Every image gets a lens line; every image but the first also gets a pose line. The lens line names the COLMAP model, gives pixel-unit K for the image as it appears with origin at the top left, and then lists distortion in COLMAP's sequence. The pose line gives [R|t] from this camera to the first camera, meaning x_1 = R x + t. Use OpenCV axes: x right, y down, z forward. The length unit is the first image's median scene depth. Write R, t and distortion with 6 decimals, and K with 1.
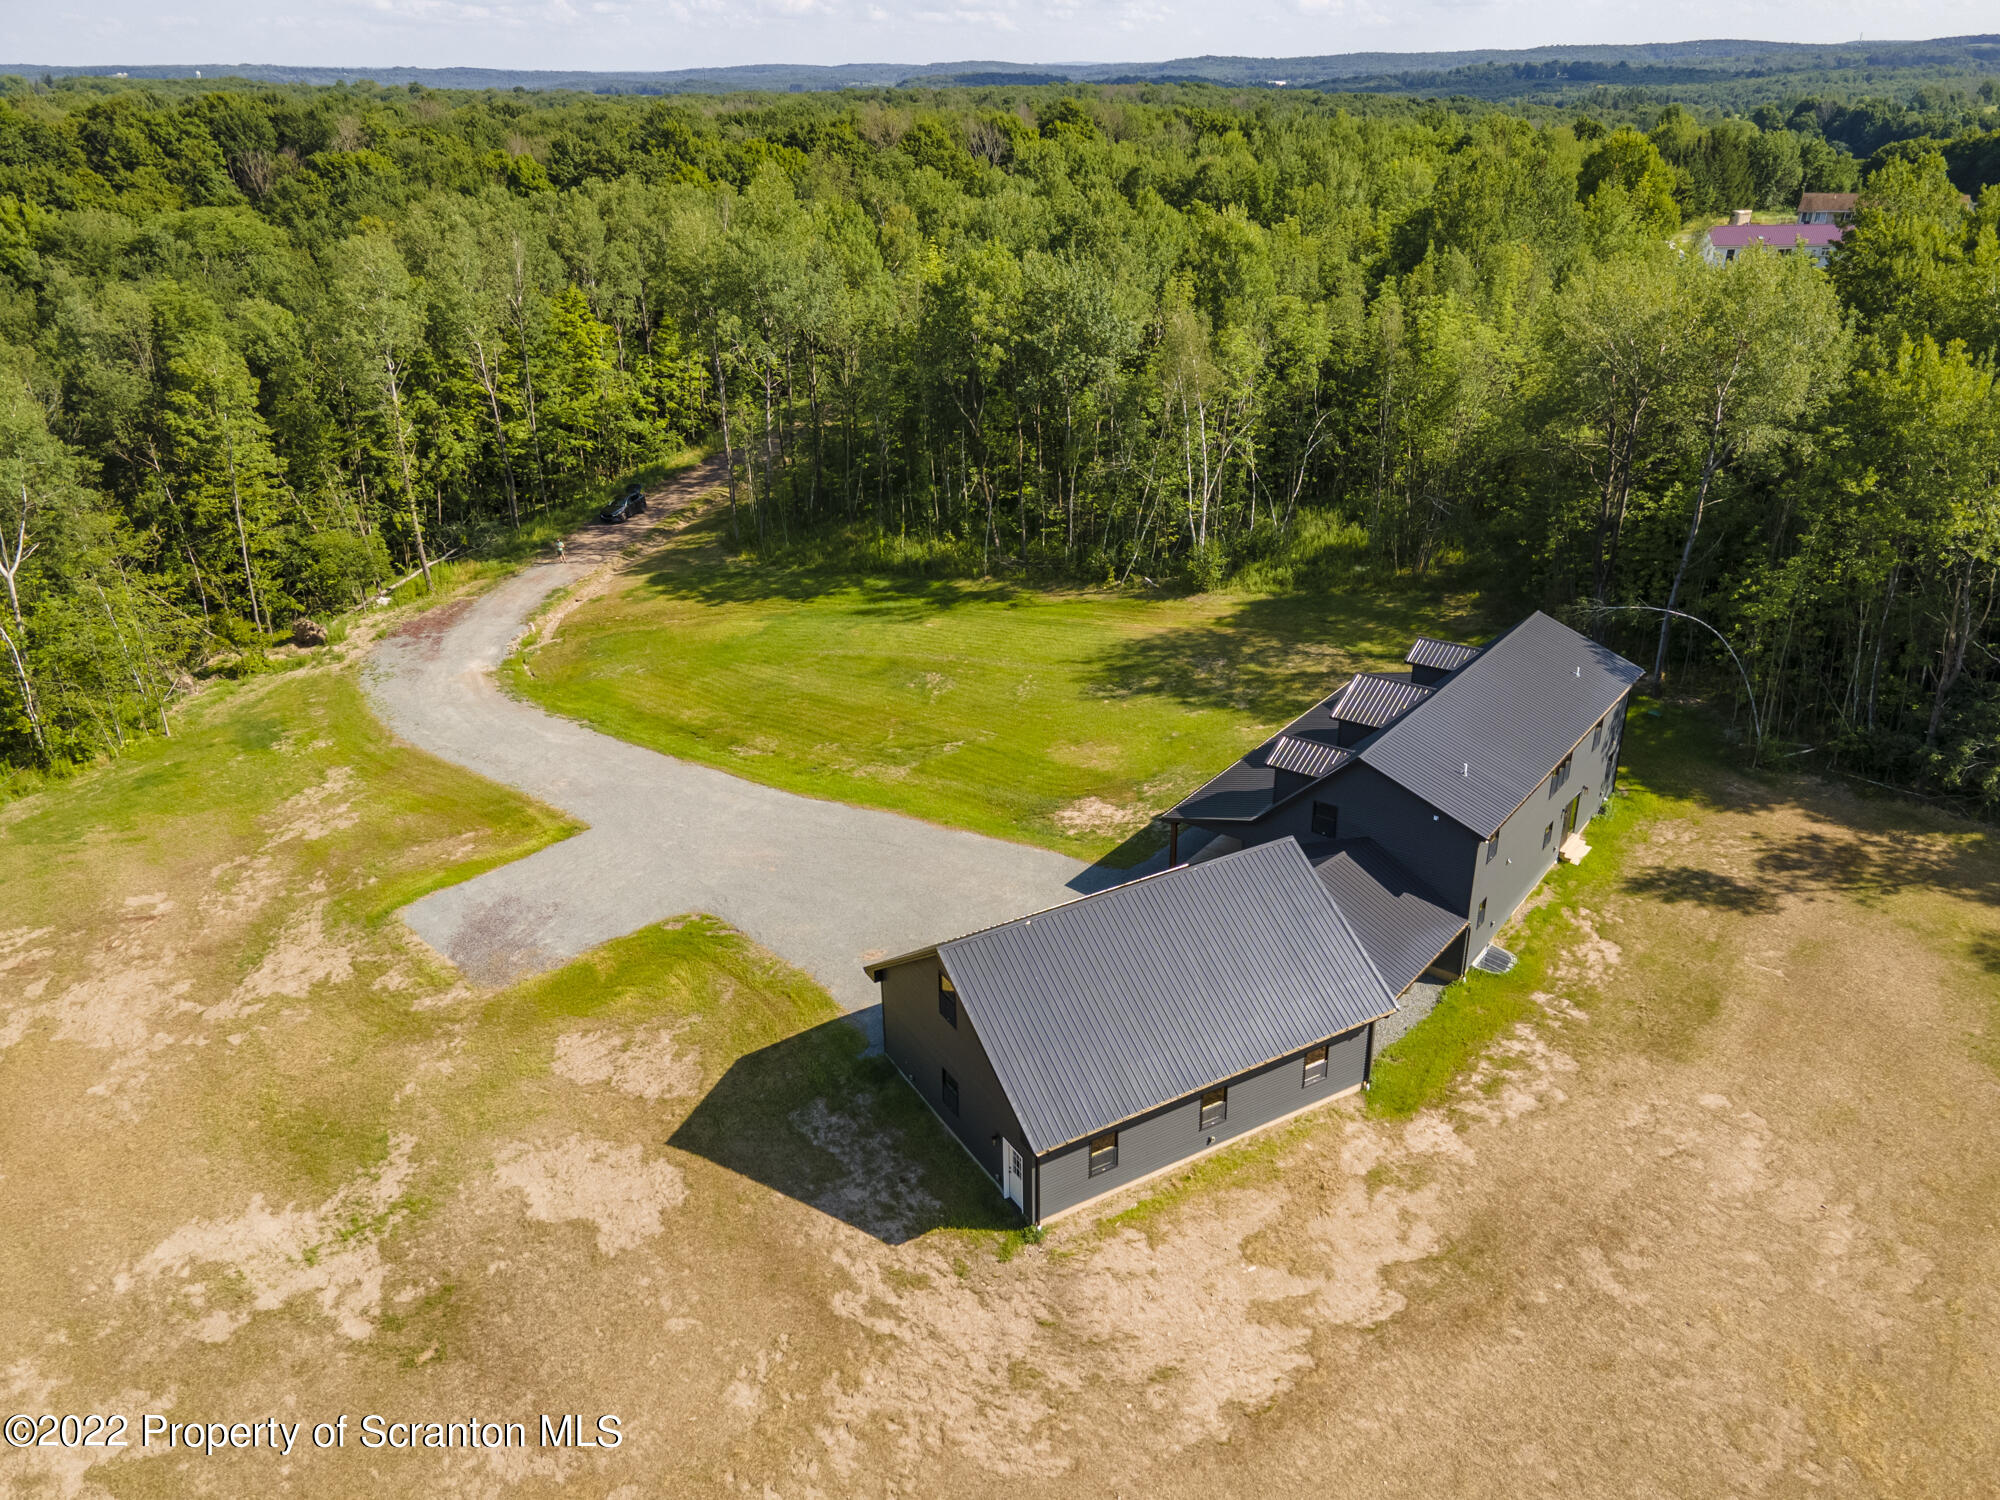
lens RADIAL K [[1492.0, 0, 1032.2], [0, 1492.0, 742.8], [0, 0, 1]] dist [0.017373, 0.059116]
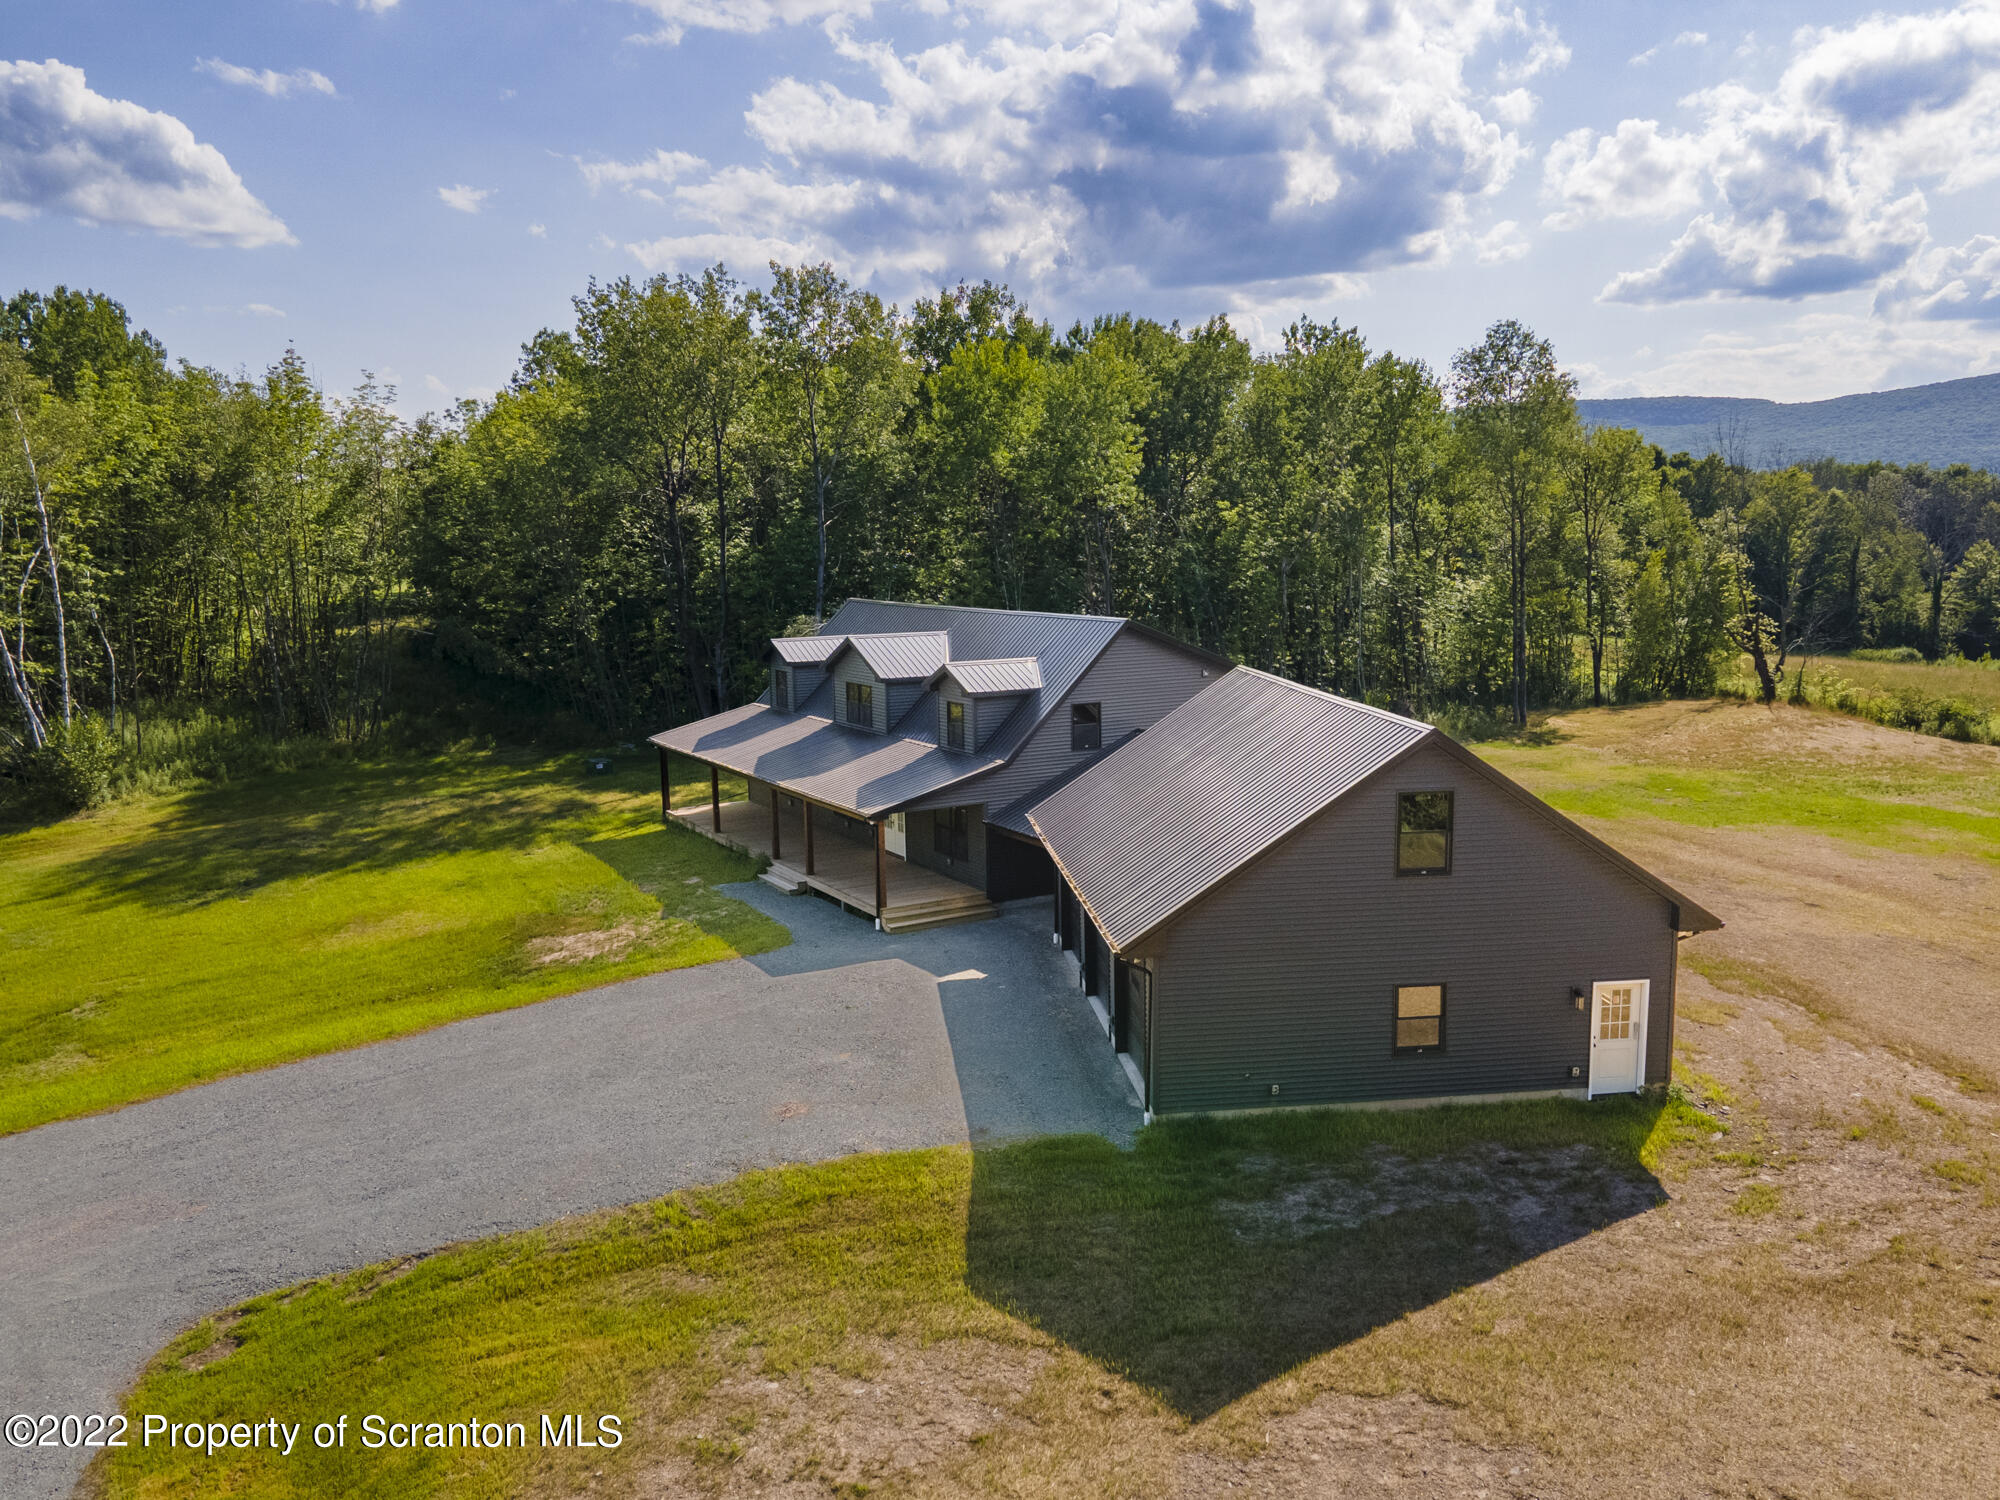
lens RADIAL K [[1576.4, 0, 1083.9], [0, 1576.4, 752.1], [0, 0, 1]] dist [0.037822, 0.000860]
pose [[0.382881, -0.124113, 0.915422, -0.614997], [0.380932, 0.923976, -0.034055, 0.102652], [-0.841601, 0.361753, 0.401051, 0.776731]]
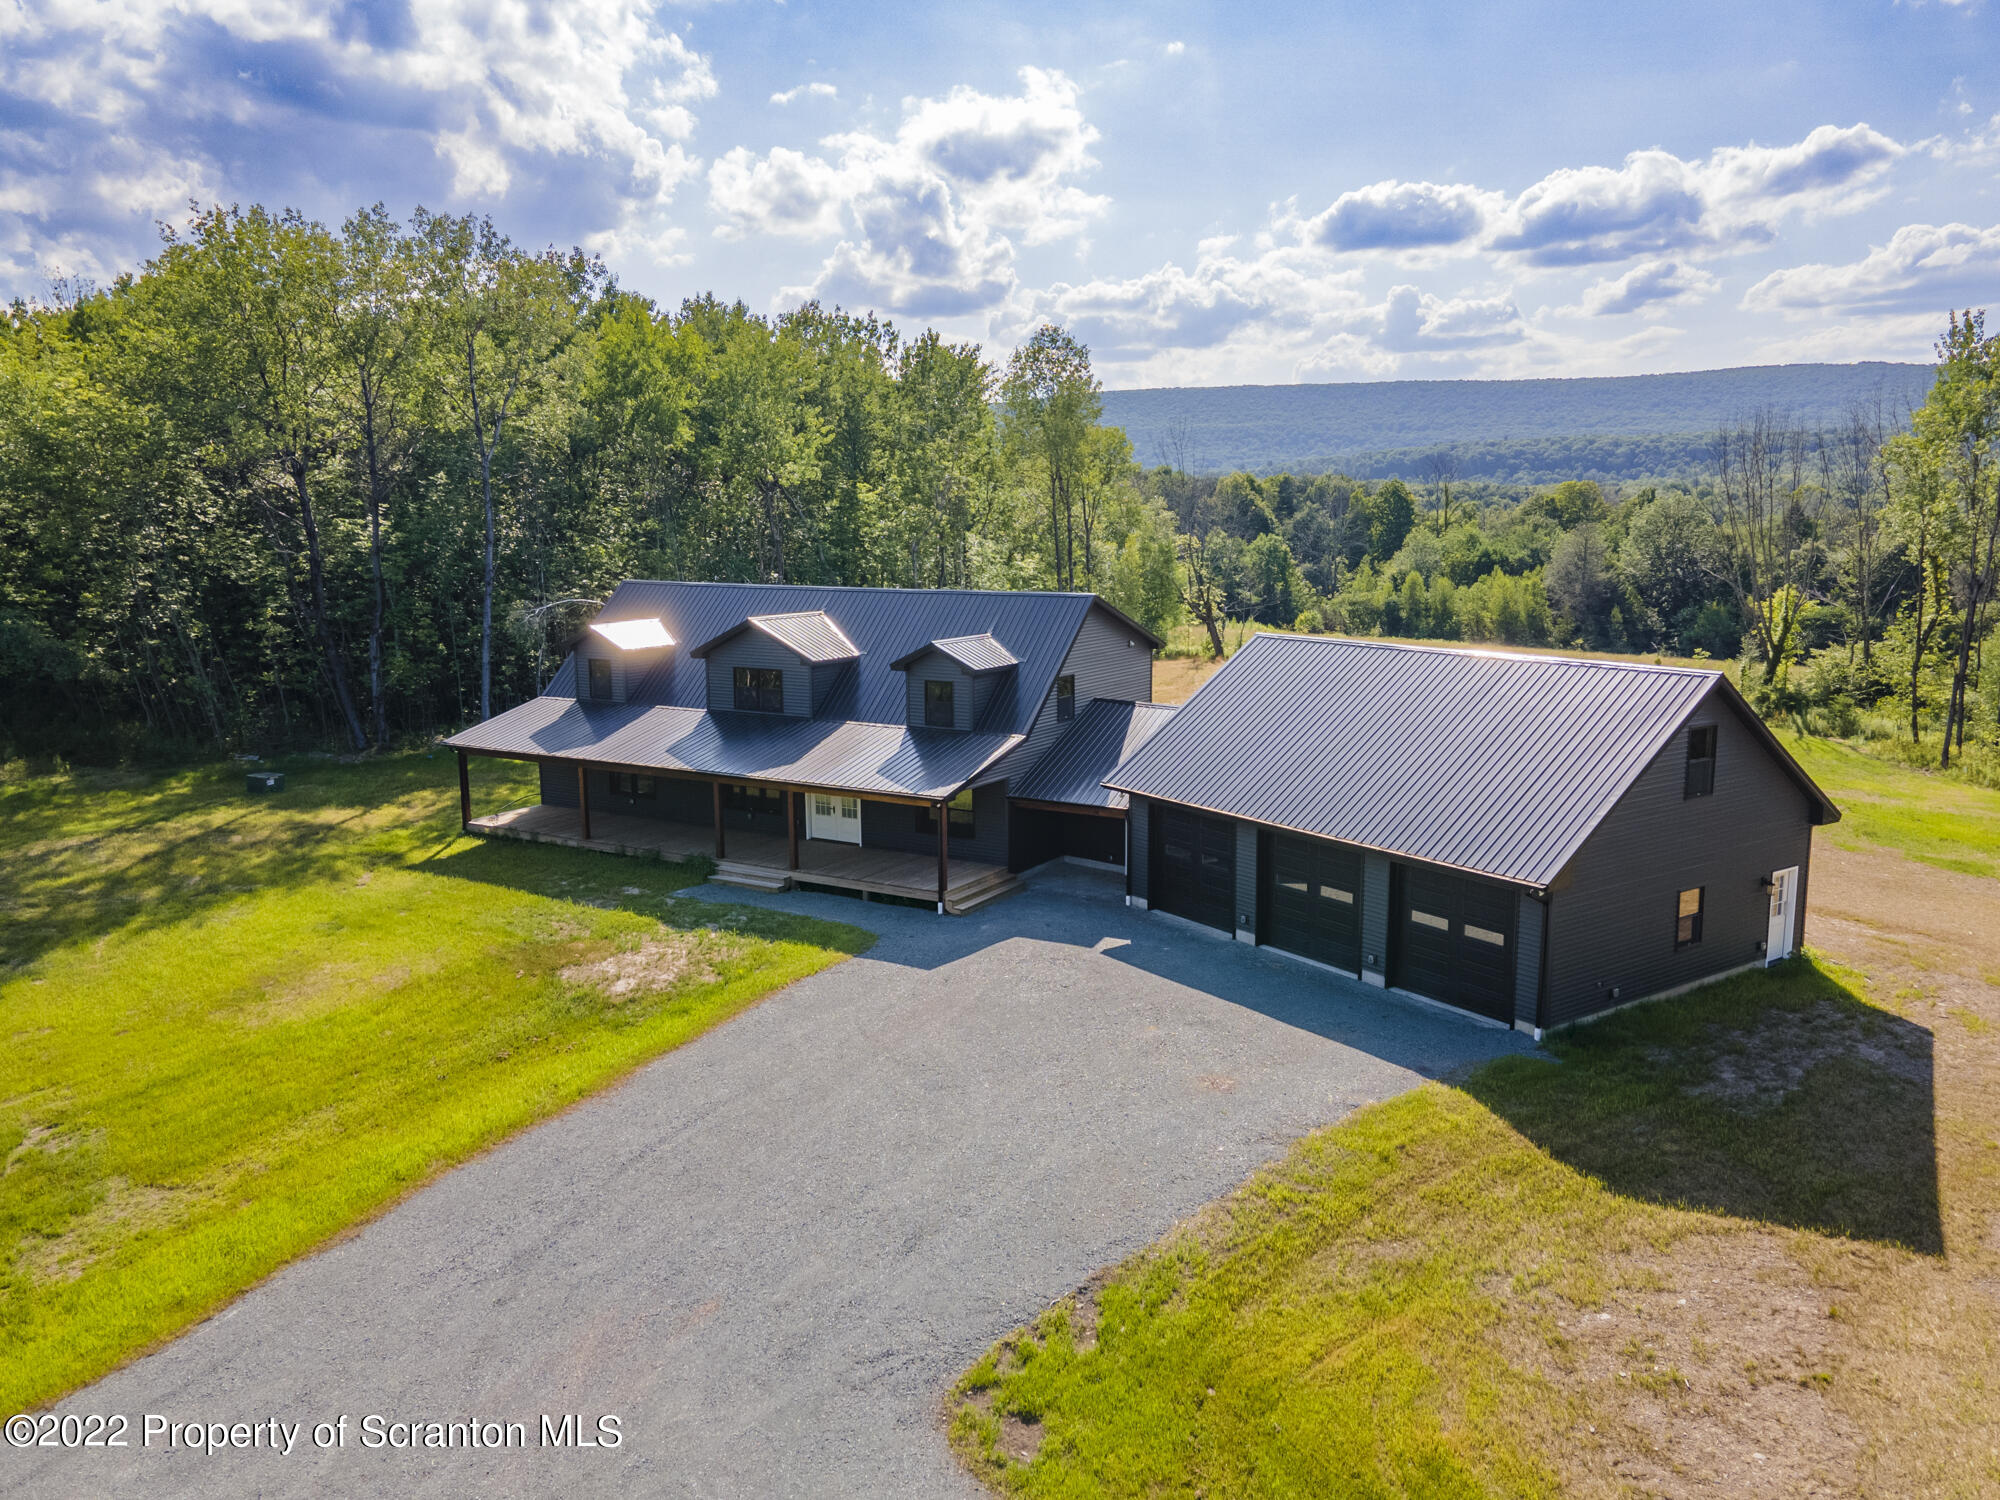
lens RADIAL K [[1492.0, 0, 1032.2], [0, 1492.0, 742.8], [0, 0, 1]] dist [0.017373, 0.059116]
pose [[-0.081882, -0.144072, 0.986174, -0.661518], [0.409438, 0.897279, 0.165081, -0.073572], [-0.908656, 0.417294, -0.014483, 1.178445]]
